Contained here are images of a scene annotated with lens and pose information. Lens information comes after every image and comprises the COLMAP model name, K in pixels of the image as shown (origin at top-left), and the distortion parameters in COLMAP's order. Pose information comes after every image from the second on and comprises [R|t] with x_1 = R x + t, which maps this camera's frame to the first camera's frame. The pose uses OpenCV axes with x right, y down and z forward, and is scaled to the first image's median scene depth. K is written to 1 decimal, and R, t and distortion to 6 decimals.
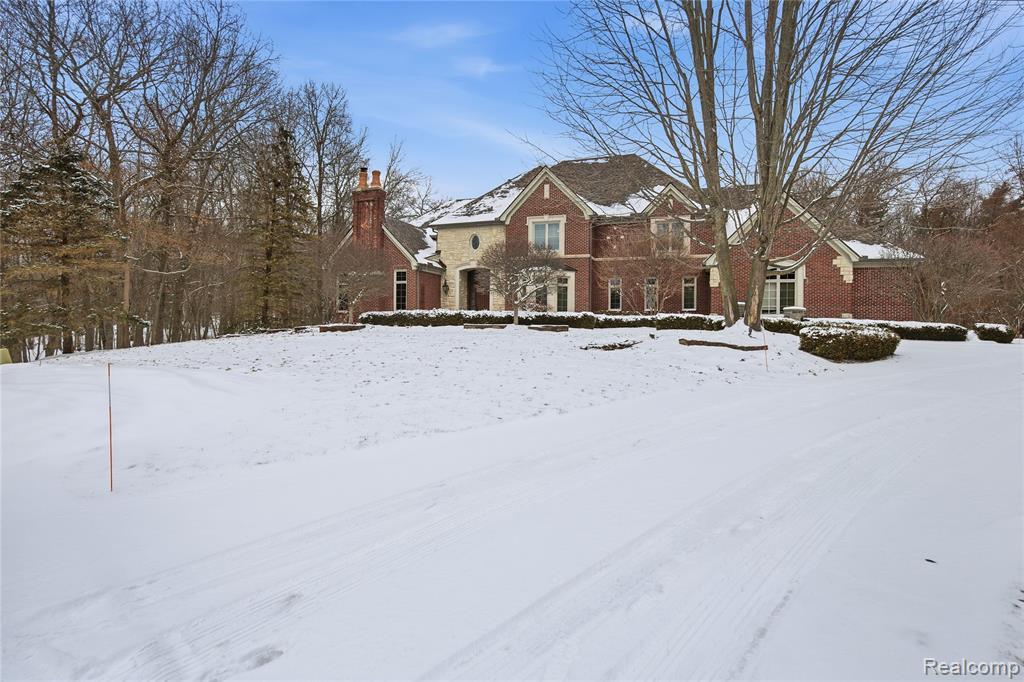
lens RADIAL K [[574.2, 0, 514.2], [0, 574.2, 336.4], [0, 0, 1]] dist [-0.005803, -0.000521]
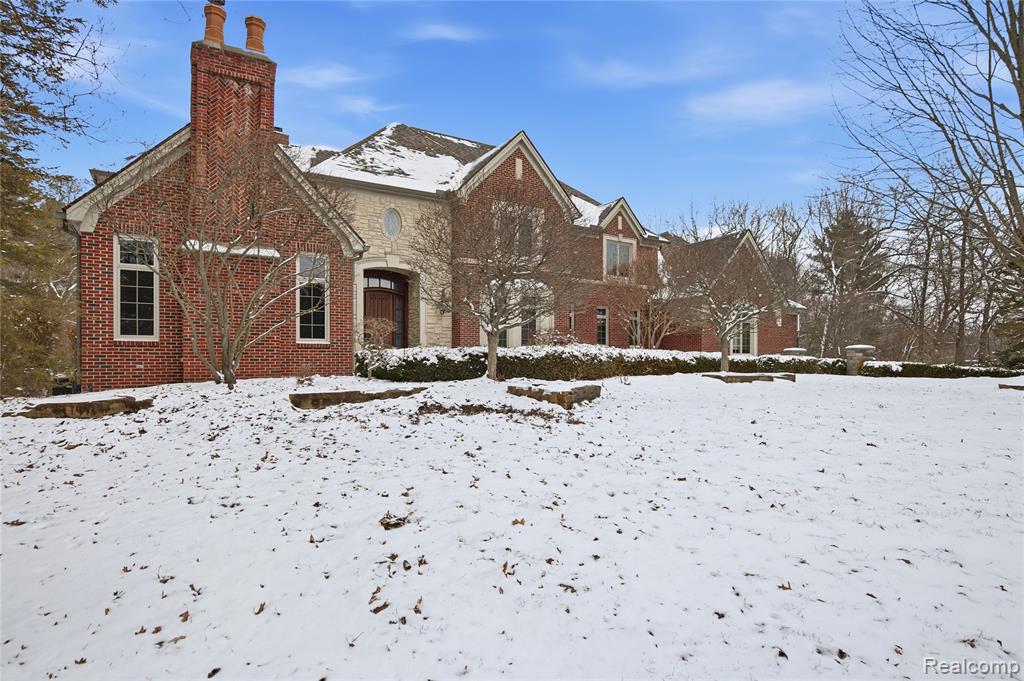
lens RADIAL K [[559.9, 0, 517.8], [0, 559.9, 357.4], [0, 0, 1]] dist [-0.003242, -0.000565]
pose [[0.602284, -0.005977, 0.798259, -0.466247], [0.008720, 0.999962, 0.000908, -0.029976], [-0.798234, 0.006414, 0.602313, 0.594012]]
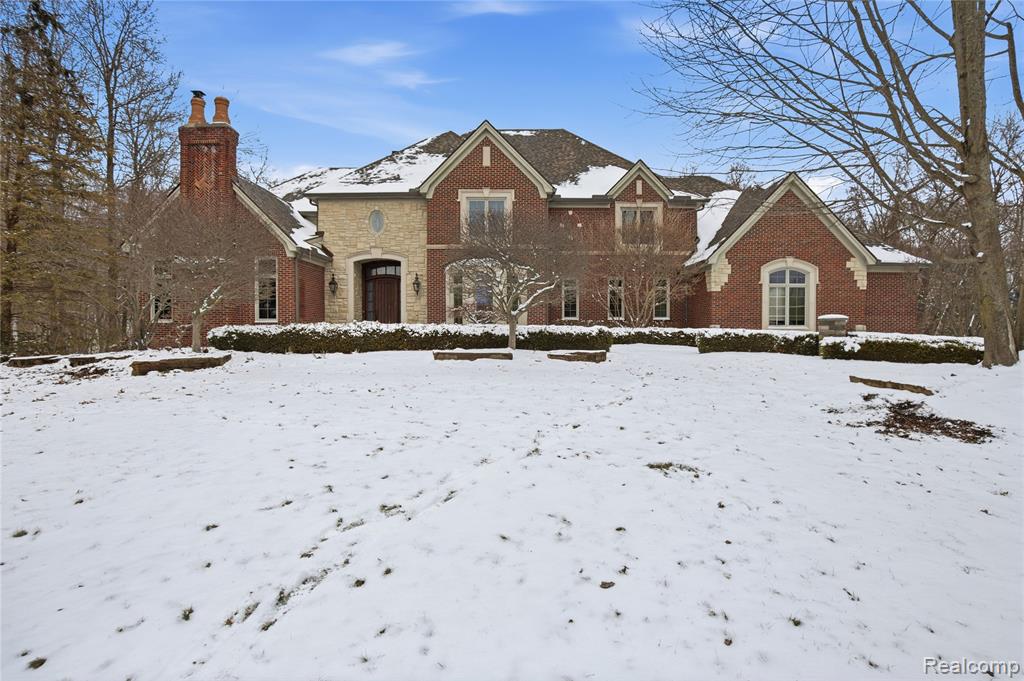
lens RADIAL K [[517.6, 0, 515.1], [0, 517.6, 341.8], [0, 0, 1]] dist [-0.018309, 0.001198]
pose [[0.939911, -0.018082, 0.340940, -0.135354], [0.011321, 0.999698, 0.021810, -0.029833], [-0.341232, -0.016639, 0.939832, 0.359855]]
